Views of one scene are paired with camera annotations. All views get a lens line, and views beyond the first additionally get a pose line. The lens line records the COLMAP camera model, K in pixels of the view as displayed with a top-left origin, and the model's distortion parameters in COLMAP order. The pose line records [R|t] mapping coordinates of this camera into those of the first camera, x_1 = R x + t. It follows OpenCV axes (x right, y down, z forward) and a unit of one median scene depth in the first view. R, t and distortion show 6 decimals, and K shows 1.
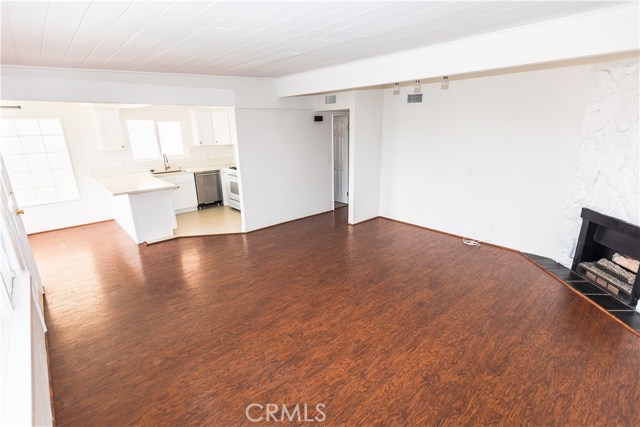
lens RADIAL K [[298.6, 0, 319.2], [0, 298.6, 218.3], [0, 0, 1]] dist [-0.001745, -0.000361]
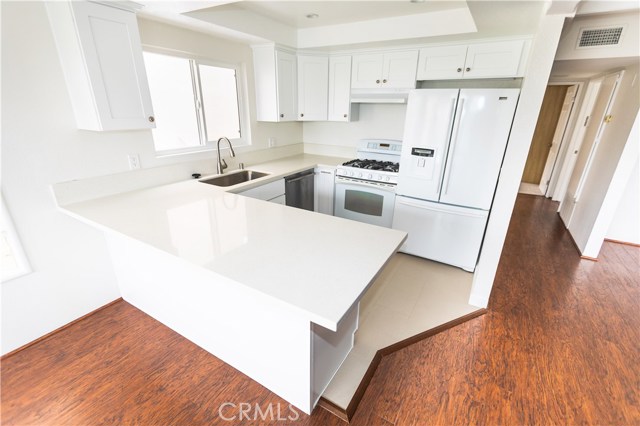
lens RADIAL K [[285.7, 0, 319.5], [0, 285.7, 216.7], [0, 0, 1]] dist [0.010390, -0.006490]
pose [[0.960869, -0.076479, 0.266237, -0.499305], [0.058604, 0.995500, 0.074460, -0.118698], [-0.270734, -0.055944, 0.961027, 0.526427]]
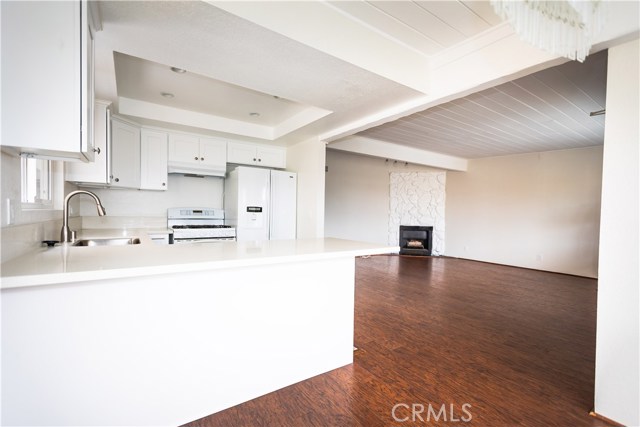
lens RADIAL K [[285.7, 0, 319.5], [0, 285.7, 217.2], [0, 0, 1]] dist [0.010390, -0.006490]
pose [[0.151246, -0.005479, 0.988481, -0.796901], [0.277911, 0.959886, -0.037202, -0.098838], [-0.948625, 0.280337, 0.146701, 0.690544]]
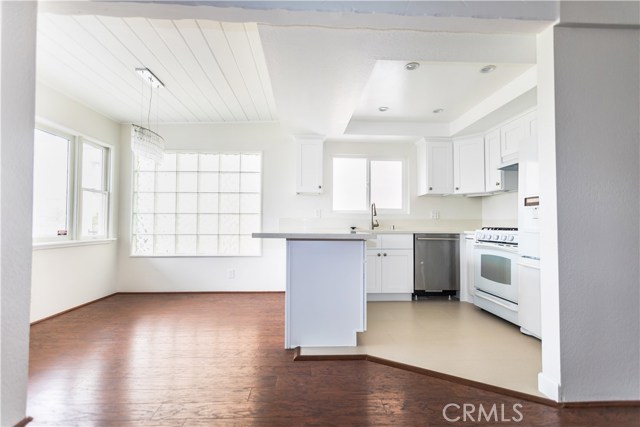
lens RADIAL K [[285.7, 0, 319.5], [0, 285.7, 217.2], [0, 0, 1]] dist [0.010390, -0.006490]
pose [[0.766368, 0.000129, -0.642401, -0.204262], [-0.203996, 0.948290, -0.243172, -0.010497], [0.609151, 0.317406, 0.726765, 0.477429]]
